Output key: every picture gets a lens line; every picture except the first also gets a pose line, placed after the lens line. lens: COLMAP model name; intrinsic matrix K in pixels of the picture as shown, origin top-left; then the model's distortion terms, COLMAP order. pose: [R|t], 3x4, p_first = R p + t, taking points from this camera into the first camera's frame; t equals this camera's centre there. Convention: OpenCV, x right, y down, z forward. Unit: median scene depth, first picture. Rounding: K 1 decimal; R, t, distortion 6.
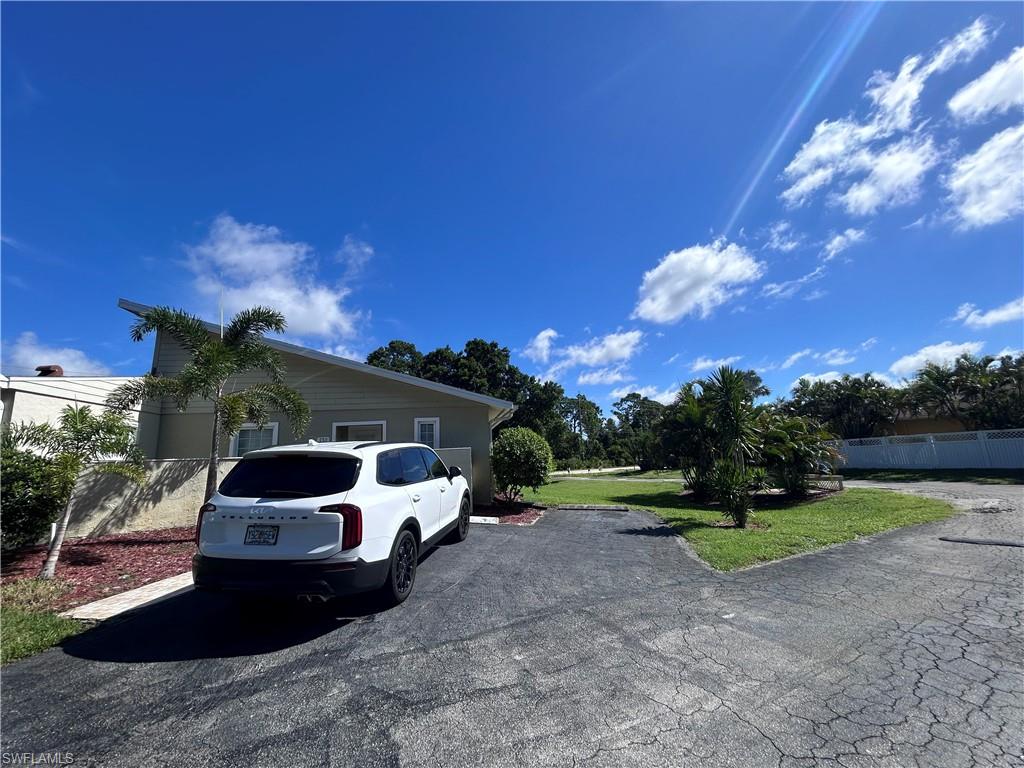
lens RADIAL K [[410.9, 0, 519.4], [0, 410.9, 380.2], [0, 0, 1]] dist [0.000322, -0.000529]
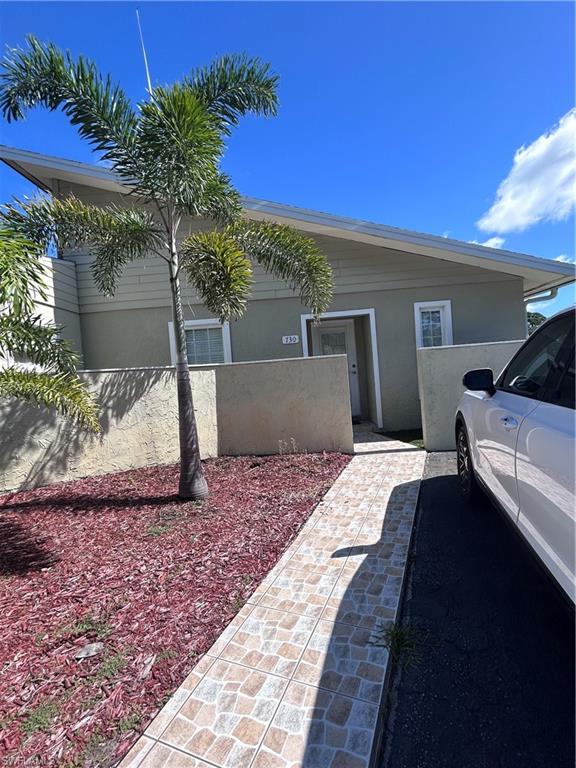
lens RADIAL K [[355.7, 0, 282.4], [0, 355.7, 383.2], [0, 0, 1]] dist [0.015864, 0.000108]
pose [[0.981331, -0.020477, -0.191233, -0.505946], [0.062060, 0.974843, 0.214080, 0.117697], [0.182038, -0.221951, 0.957914, 0.539335]]
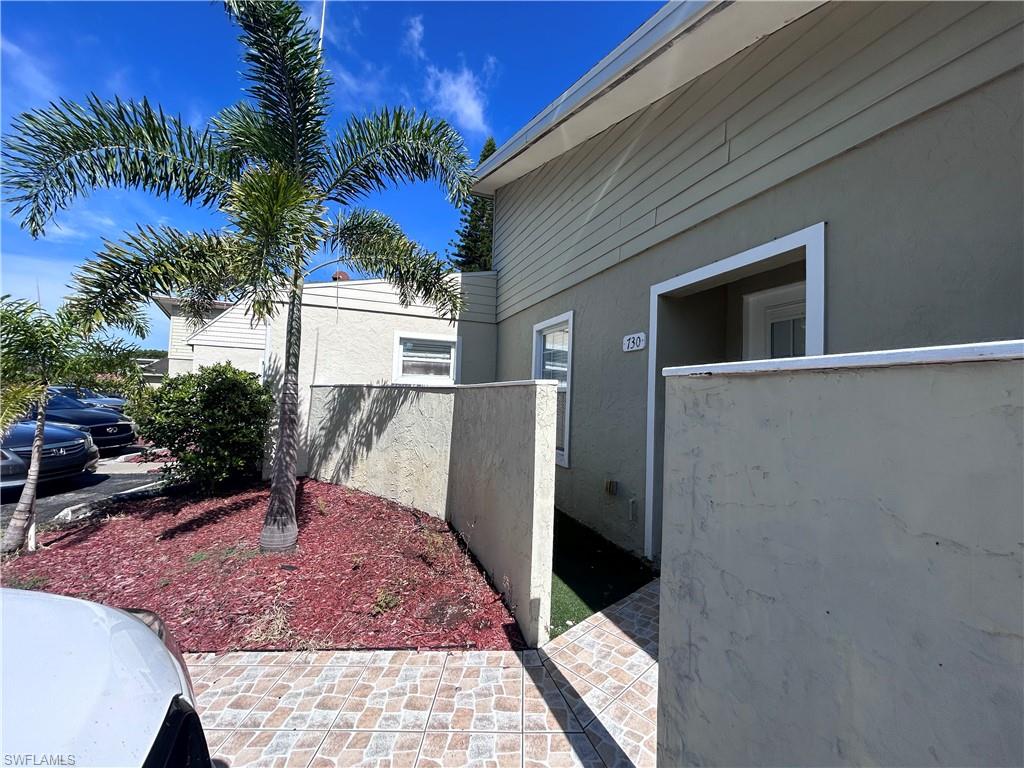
lens RADIAL K [[410.9, 0, 509.0], [0, 410.9, 389.4], [0, 0, 1]] dist [0.000322, -0.000529]
pose [[0.217930, 0.033421, -0.975392, -0.225679], [0.143663, 0.987428, 0.065932, 0.198497], [0.965333, -0.154496, 0.210389, 1.115851]]
